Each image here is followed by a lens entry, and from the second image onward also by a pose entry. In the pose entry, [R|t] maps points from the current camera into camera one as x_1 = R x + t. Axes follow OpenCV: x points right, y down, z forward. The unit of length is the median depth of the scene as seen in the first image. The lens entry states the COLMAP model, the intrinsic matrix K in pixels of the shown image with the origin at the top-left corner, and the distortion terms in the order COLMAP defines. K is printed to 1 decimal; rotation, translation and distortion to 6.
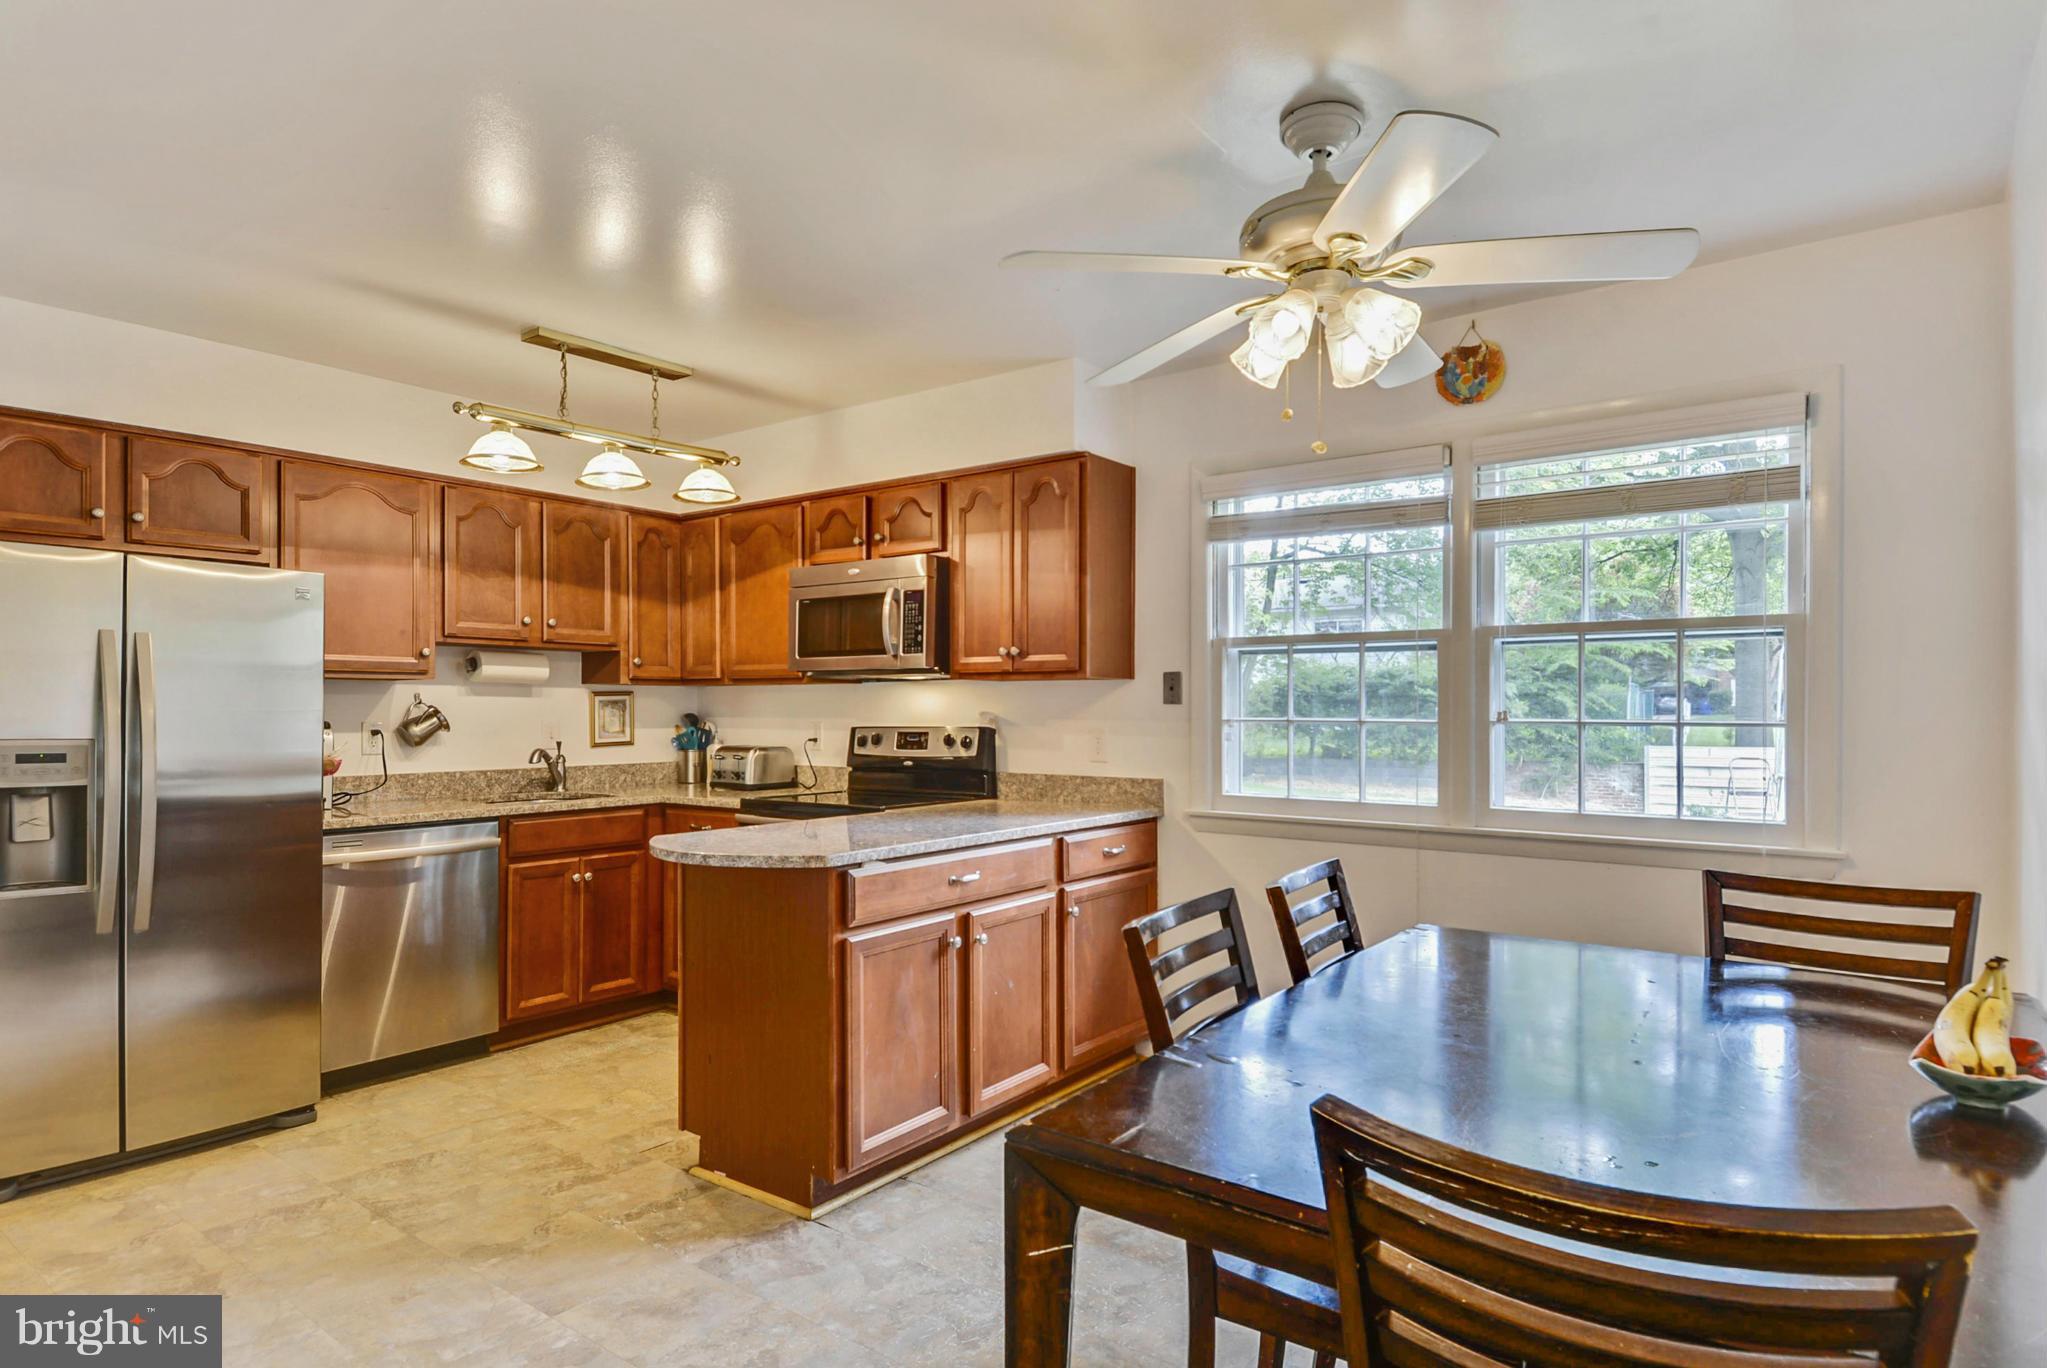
lens RADIAL K [[1064.7, 0, 1027.0], [0, 1064.7, 696.2], [0, 0, 1]] dist [0.032945, -0.041066]
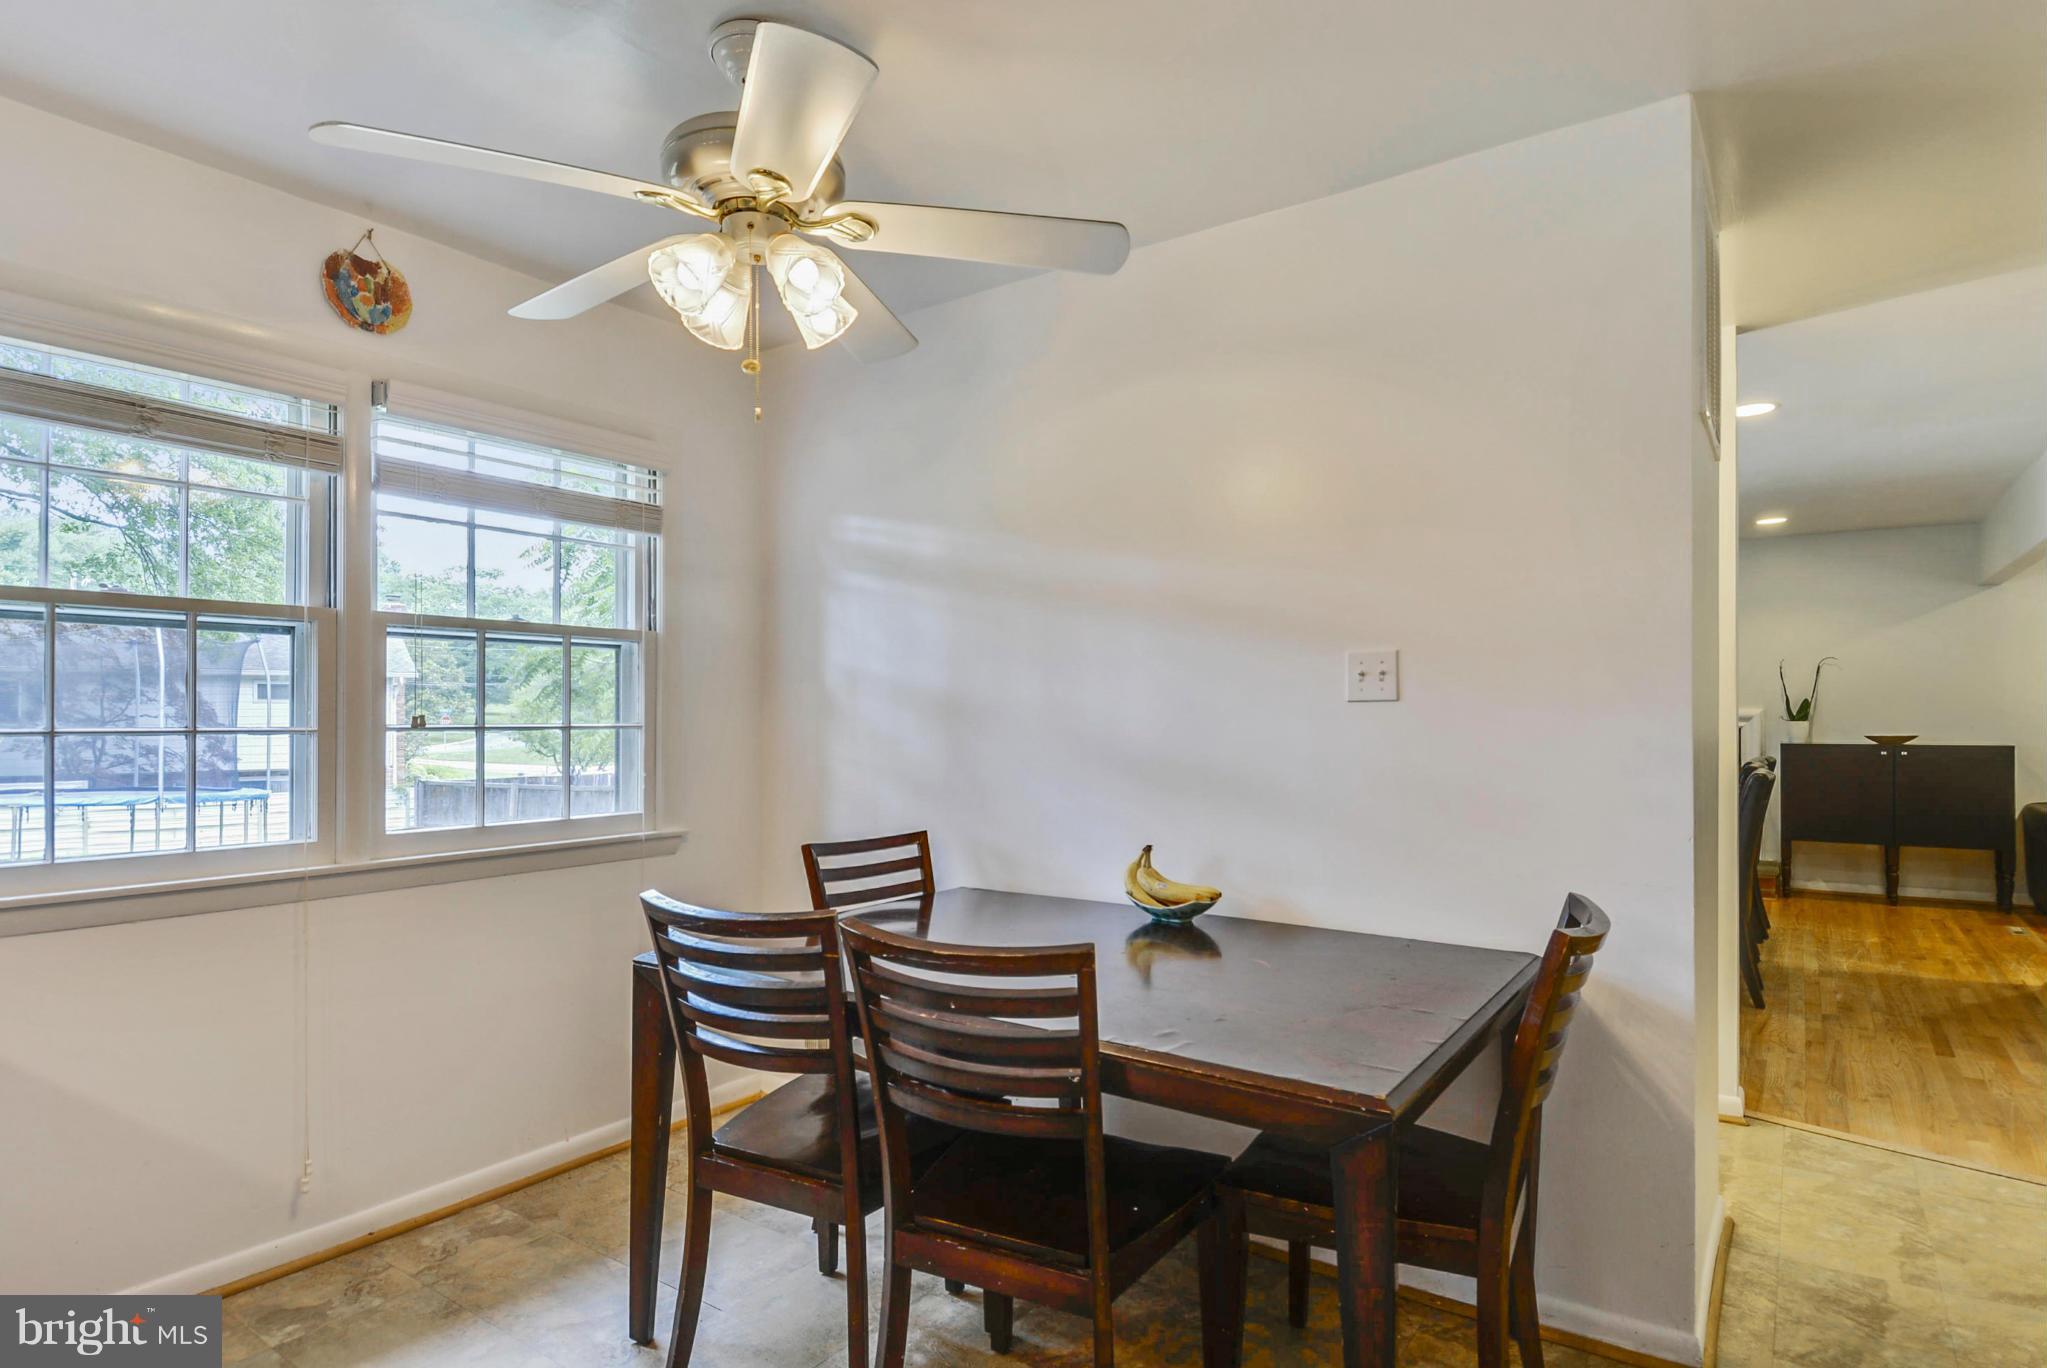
lens RADIAL K [[1064.7, 0, 1027.0], [0, 1064.7, 696.2], [0, 0, 1]] dist [0.032945, -0.041066]
pose [[-0.007101, 0.015722, 0.999851, -0.323741], [-0.008390, 0.999840, -0.015781, 0.006865], [-0.999940, -0.008500, -0.006968, 0.430370]]
